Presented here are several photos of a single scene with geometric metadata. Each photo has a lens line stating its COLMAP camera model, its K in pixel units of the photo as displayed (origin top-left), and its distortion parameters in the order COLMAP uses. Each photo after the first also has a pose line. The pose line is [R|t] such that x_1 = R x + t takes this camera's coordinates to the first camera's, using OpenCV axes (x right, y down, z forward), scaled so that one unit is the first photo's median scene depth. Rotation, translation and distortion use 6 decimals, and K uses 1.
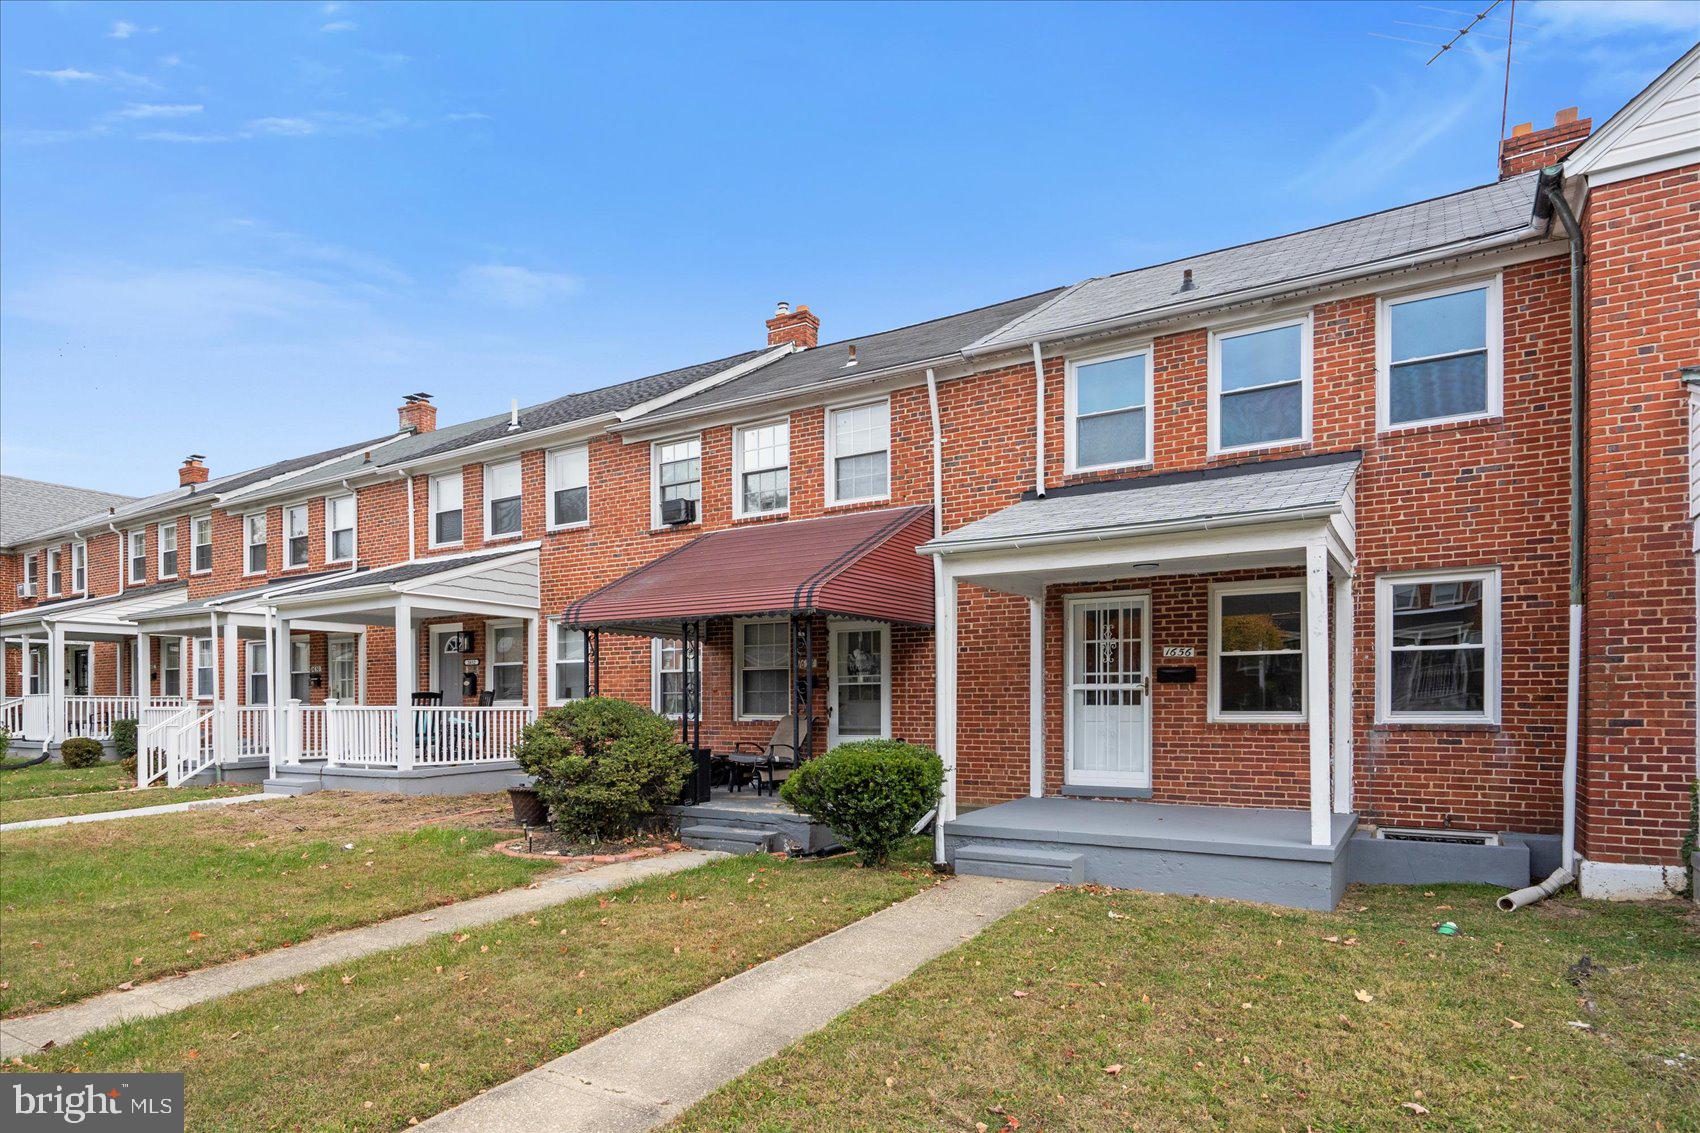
lens RADIAL K [[889.1, 0, 850.9], [0, 889.1, 689.7], [0, 0, 1]] dist [-0.001225, 0.002096]
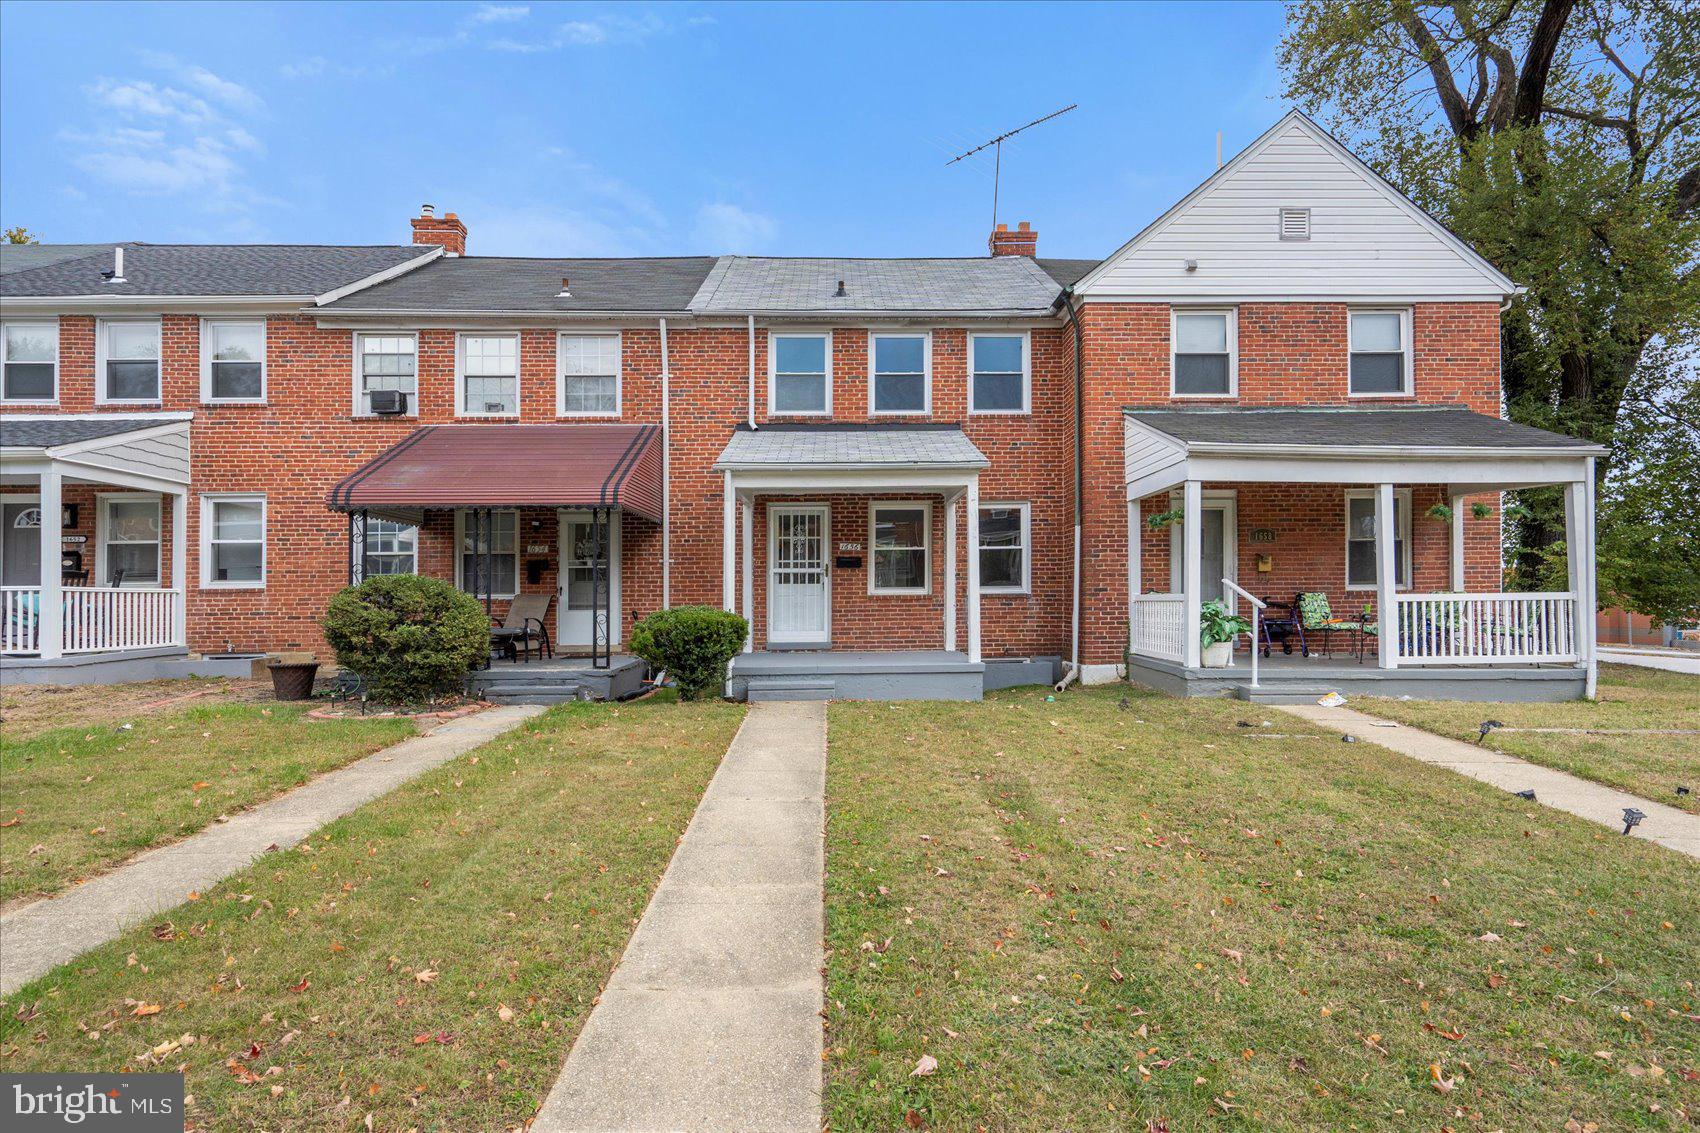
lens RADIAL K [[775.1, 0, 857.5], [0, 775.1, 564.5], [0, 0, 1]] dist [-0.000760, 0.001328]
pose [[0.864096, 0.013820, 0.503137, -0.235768], [-0.003756, 0.999772, -0.021011, 0.012140], [-0.503313, 0.016266, 0.863951, -0.092716]]
